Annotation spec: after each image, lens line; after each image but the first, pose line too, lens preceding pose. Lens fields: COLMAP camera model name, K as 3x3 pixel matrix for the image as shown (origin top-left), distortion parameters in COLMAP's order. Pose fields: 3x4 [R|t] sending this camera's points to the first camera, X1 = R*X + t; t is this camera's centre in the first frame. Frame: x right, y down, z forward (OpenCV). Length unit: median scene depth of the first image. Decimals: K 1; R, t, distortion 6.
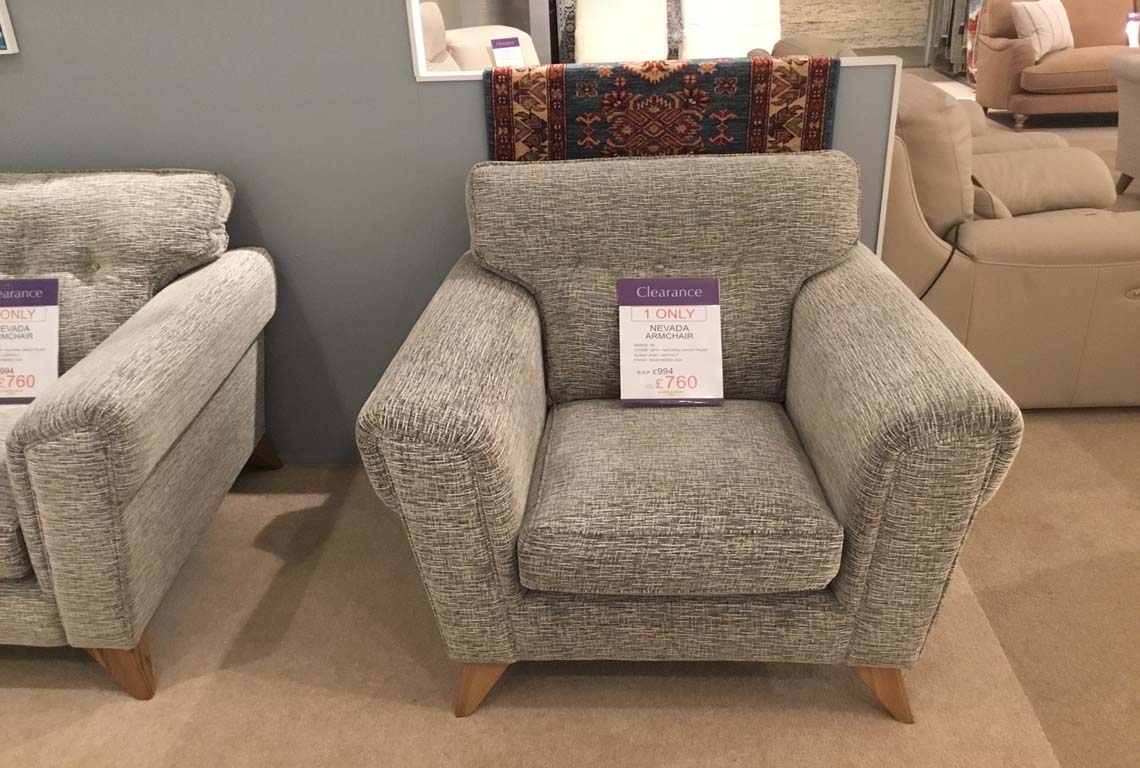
lens RADIAL K [[901.9, 0, 541.8], [0, 901.9, 381.7], [0, 0, 1]] dist [0.092664, -0.123528]
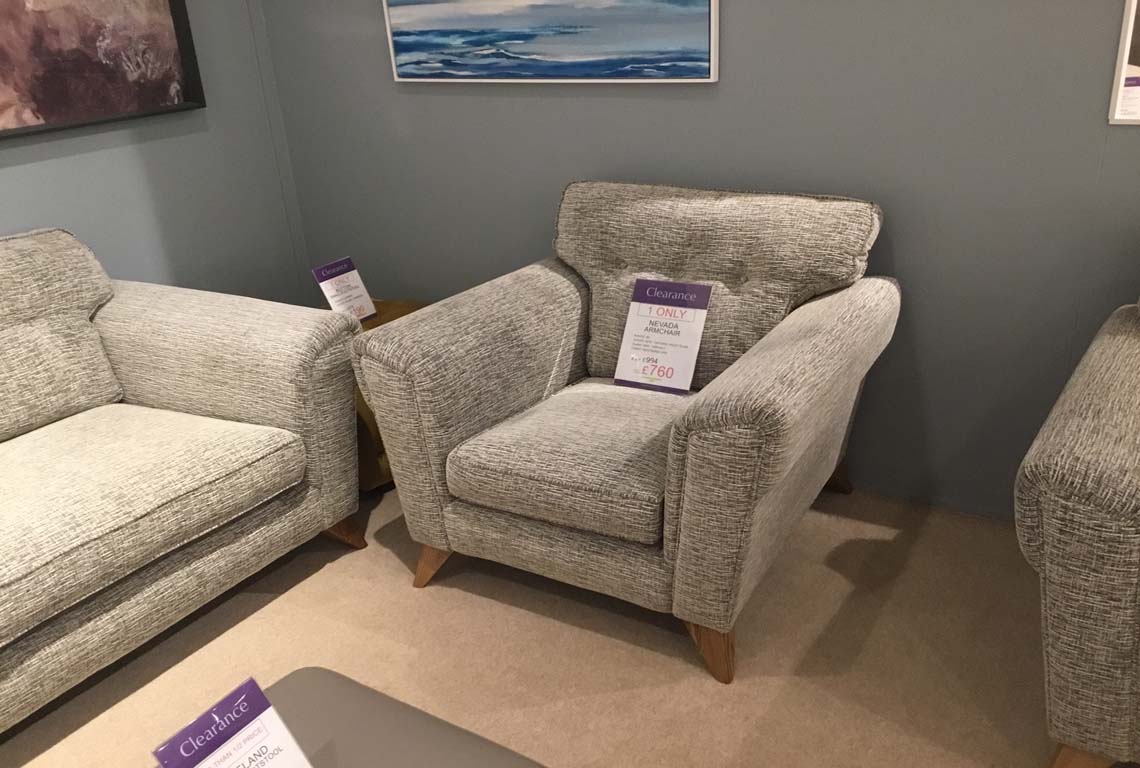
lens RADIAL K [[901.9, 0, 541.8], [0, 901.9, 381.7], [0, 0, 1]] dist [0.092664, -0.123528]
pose [[0.911987, 0.163623, -0.376175, -0.289506], [-0.173686, 0.984774, 0.007263, 0.030188], [0.371636, 0.058712, 0.926520, -0.089727]]
